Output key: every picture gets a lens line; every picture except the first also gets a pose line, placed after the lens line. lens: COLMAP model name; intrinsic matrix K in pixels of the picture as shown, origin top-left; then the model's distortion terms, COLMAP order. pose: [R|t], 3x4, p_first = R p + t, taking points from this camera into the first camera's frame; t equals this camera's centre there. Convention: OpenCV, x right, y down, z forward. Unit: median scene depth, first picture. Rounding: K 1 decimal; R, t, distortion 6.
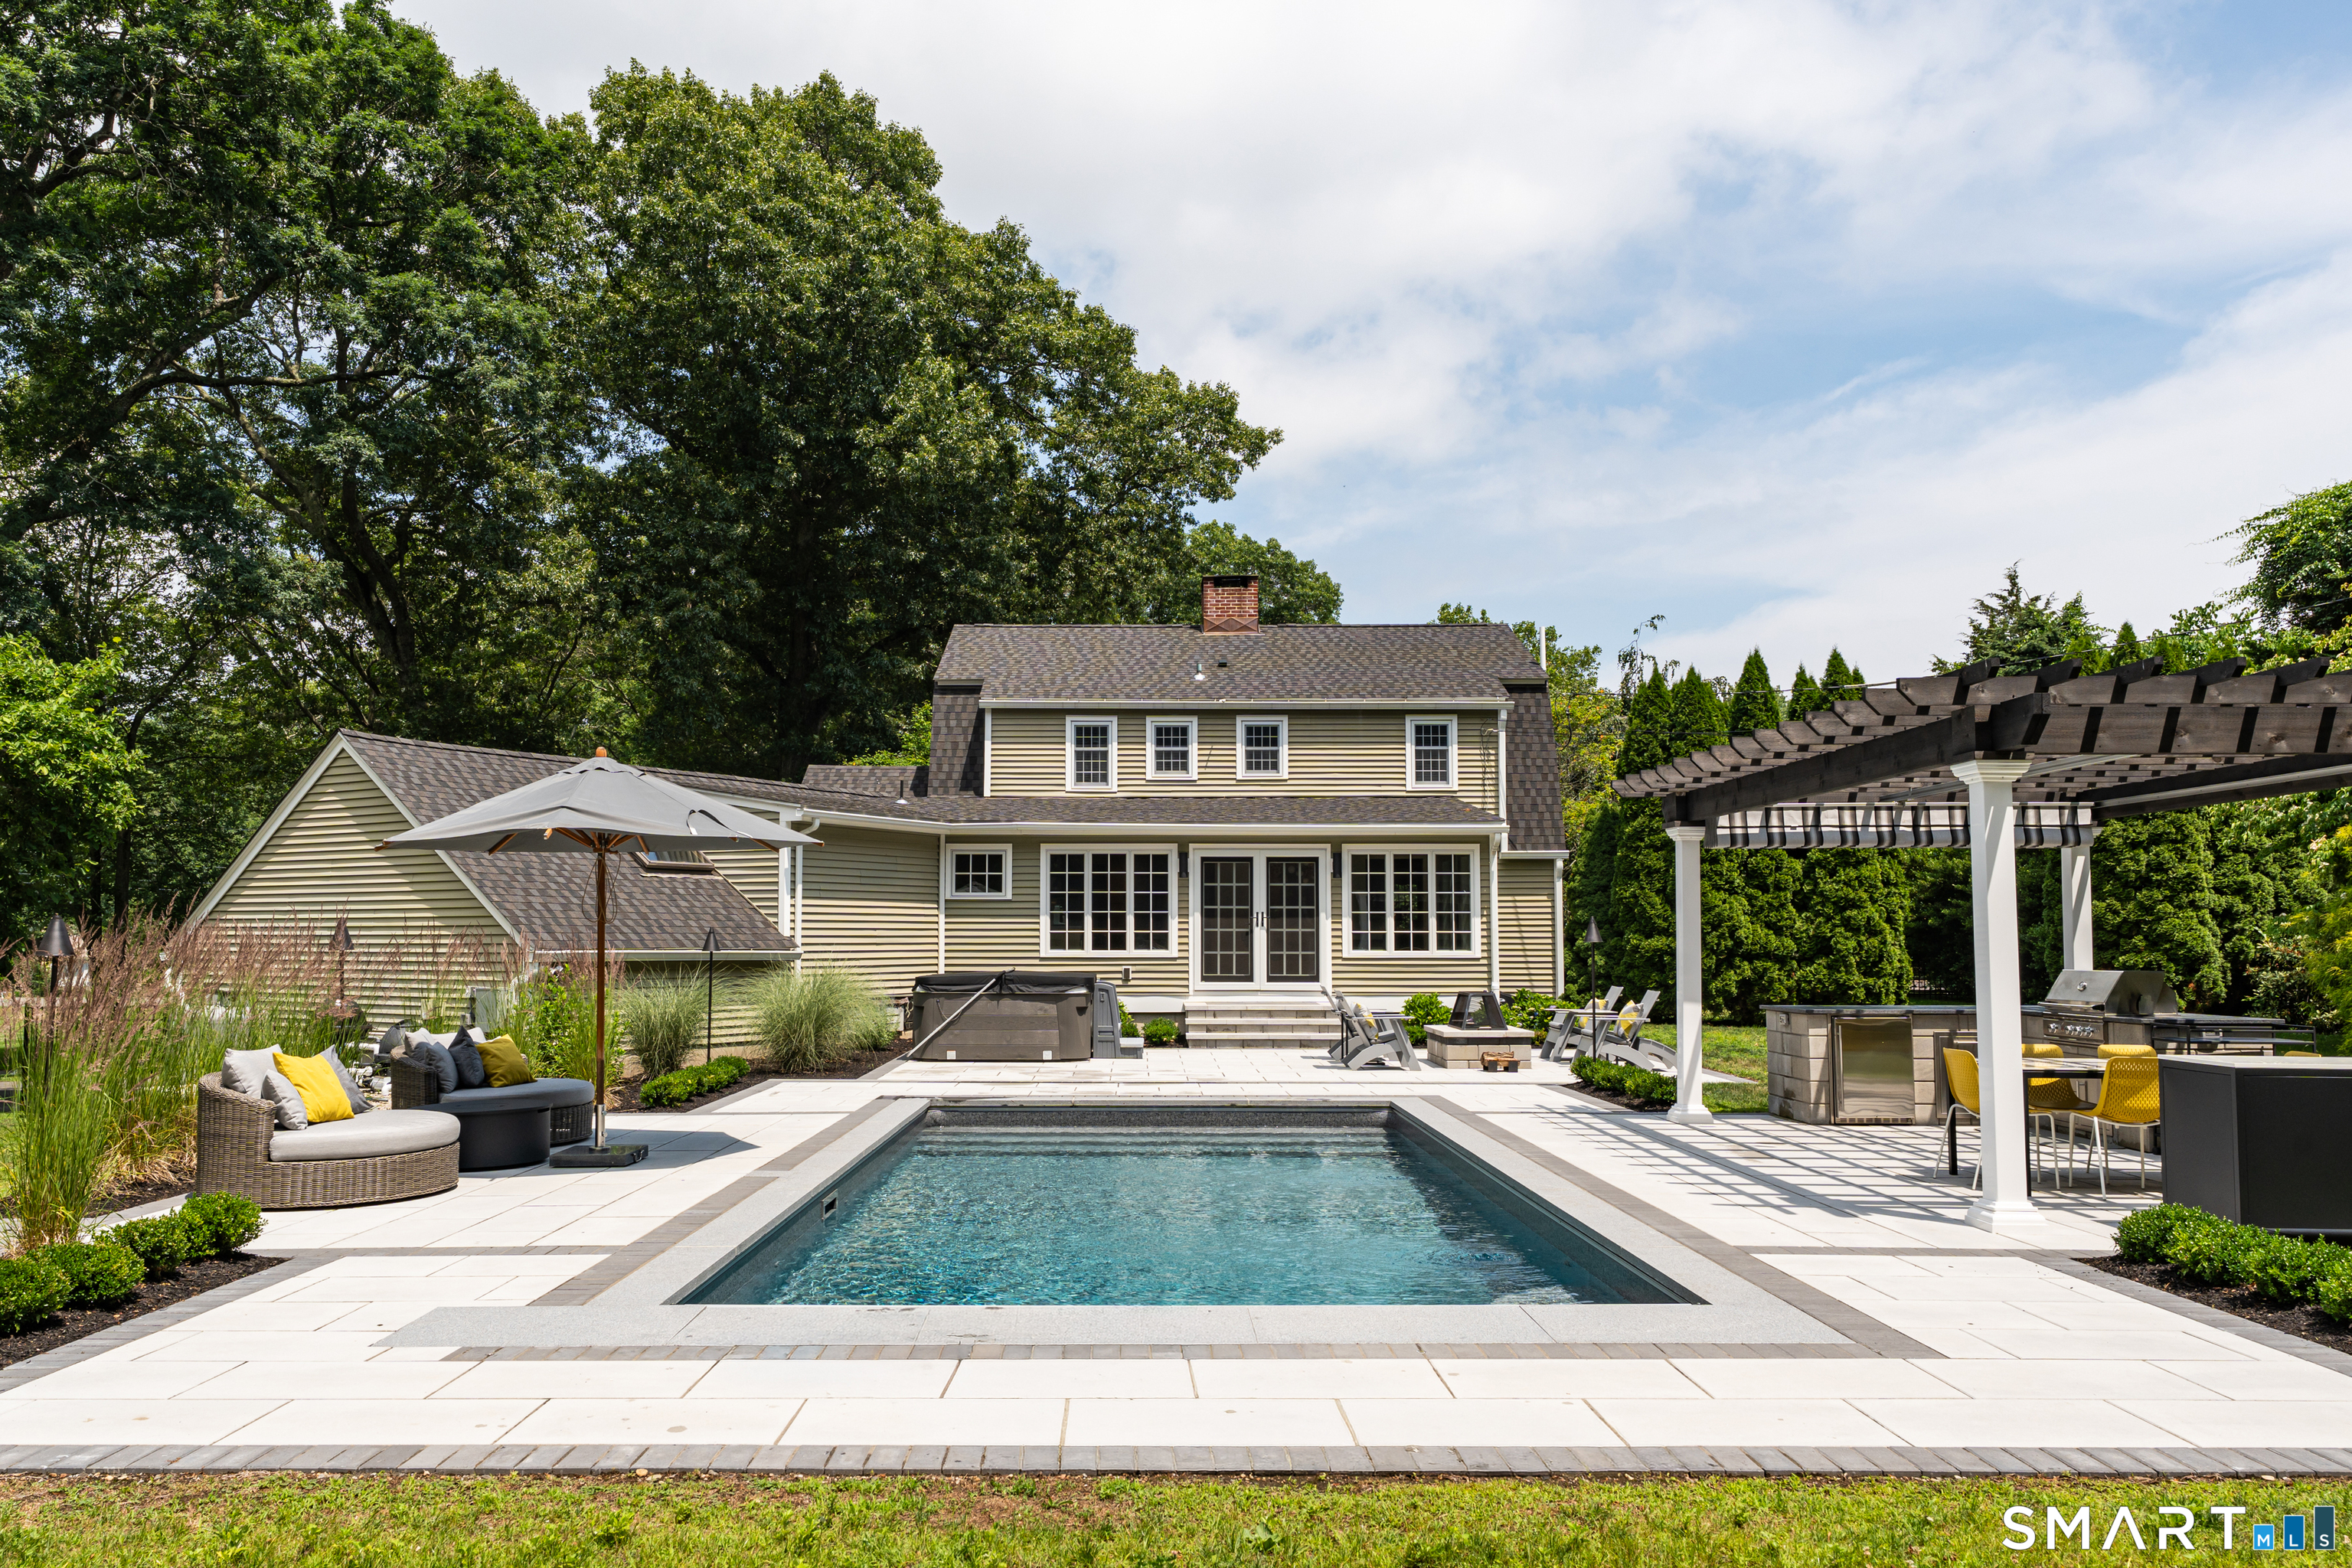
lens RADIAL K [[1645.3, 0, 1118.2], [0, 1645.3, 869.6], [0, 0, 1]] dist [0.000463, -0.000996]
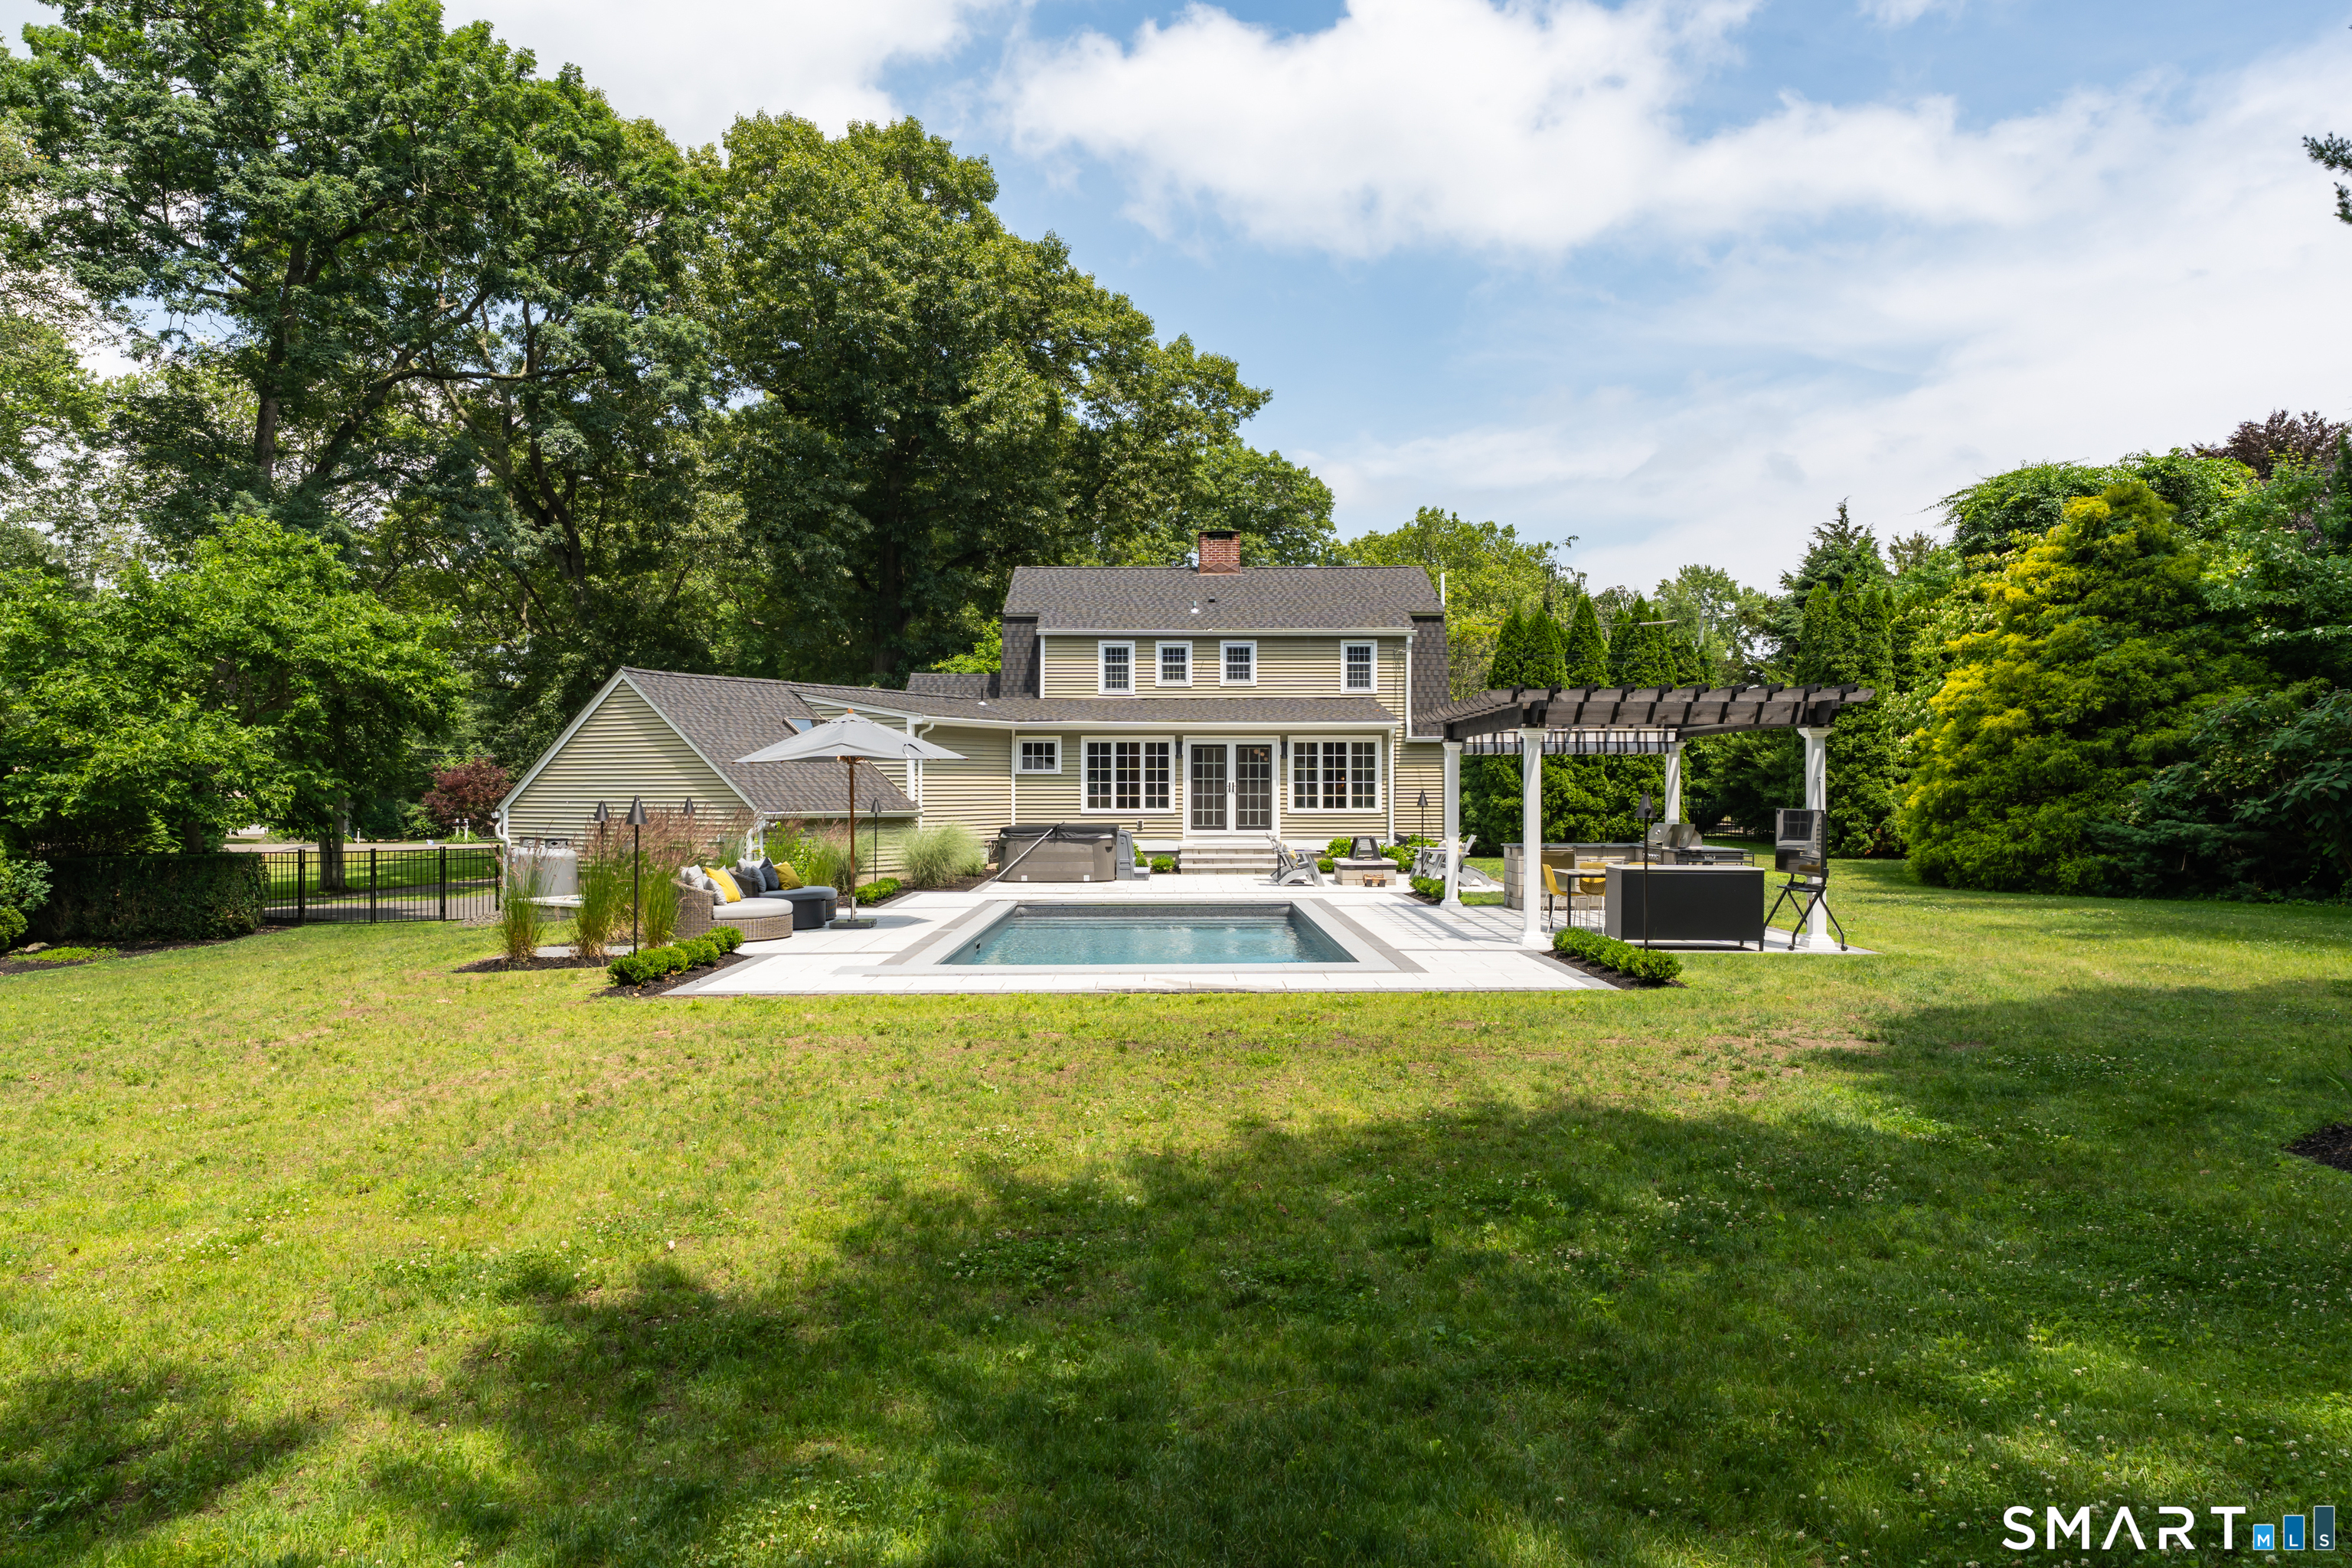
lens RADIAL K [[1538.5, 0, 1176.0], [0, 1538.5, 784.0], [0, 0, 1]] dist [-0.002026, -0.000017]
pose [[0.999859, -0.002488, 0.016633, 0.014099], [0.001823, 0.999204, 0.039855, -0.027003], [-0.016719, -0.039819, 0.999067, -0.362364]]
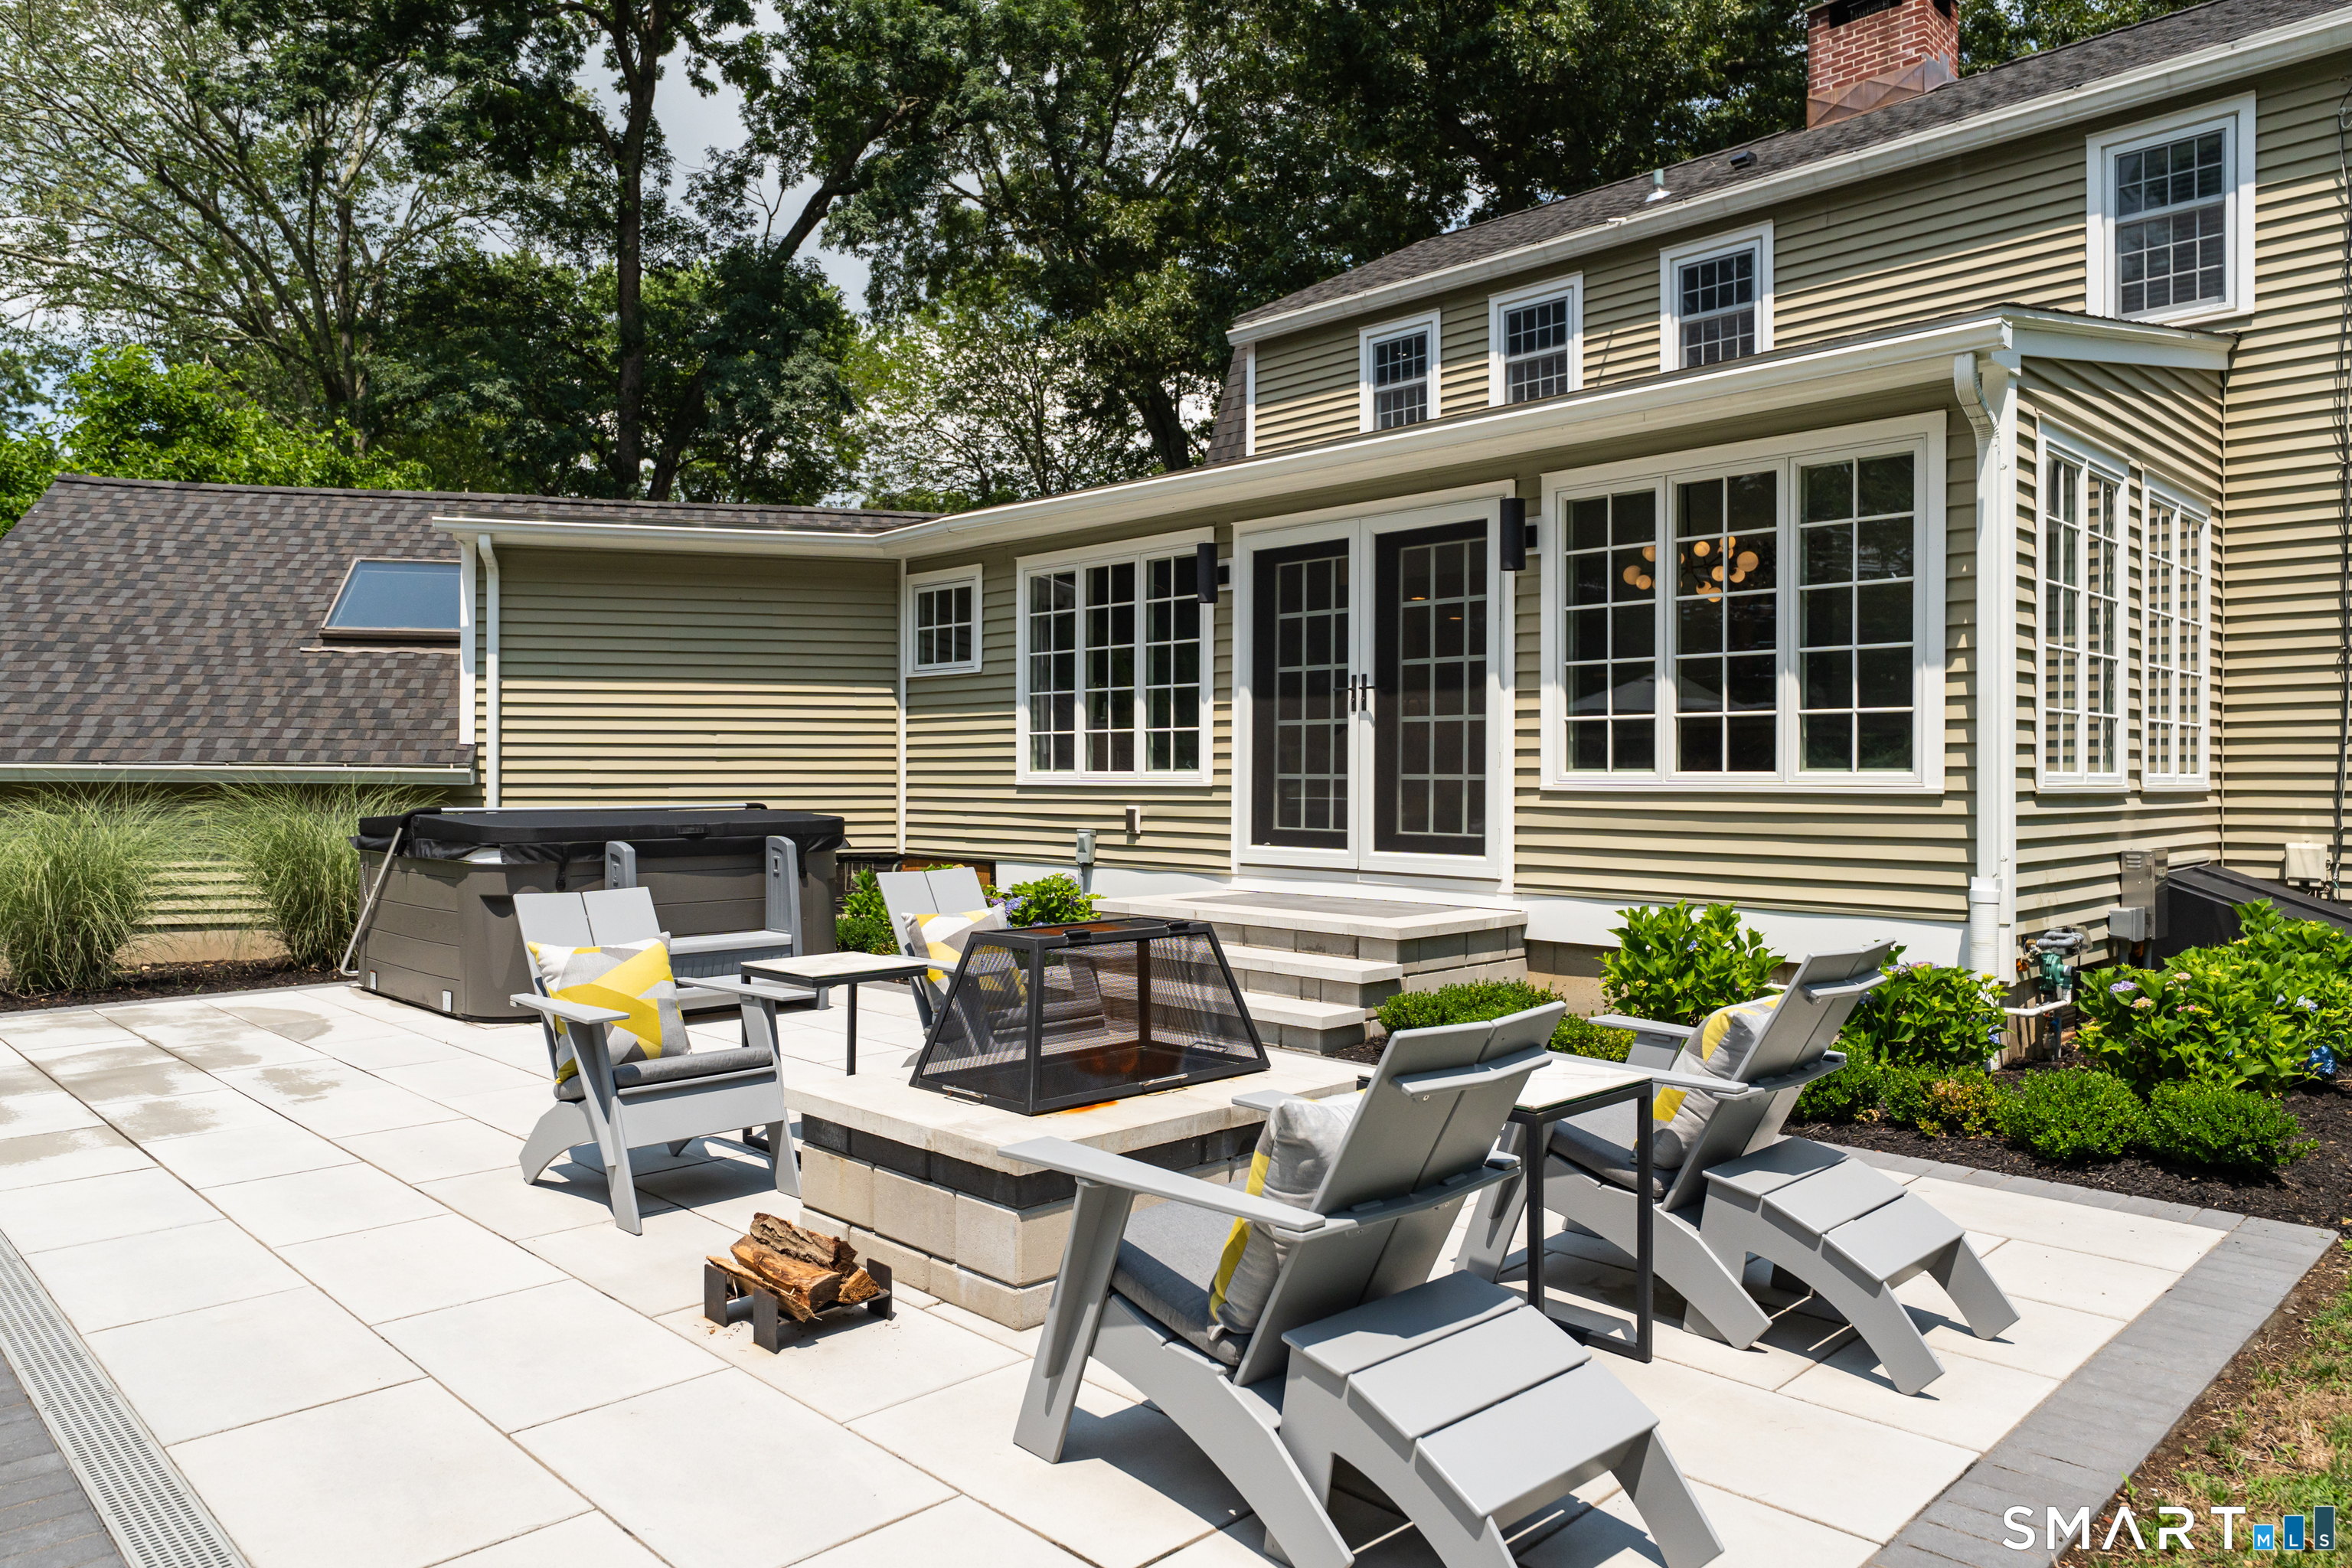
lens RADIAL K [[1538.5, 0, 1176.0], [0, 1538.5, 784.0], [0, 0, 1]] dist [-0.002026, -0.000017]
pose [[0.706287, 0.004047, -0.707914, 0.316857], [0.027924, 0.999046, 0.033571, 0.038233], [0.707375, -0.043478, 0.705500, 0.699939]]
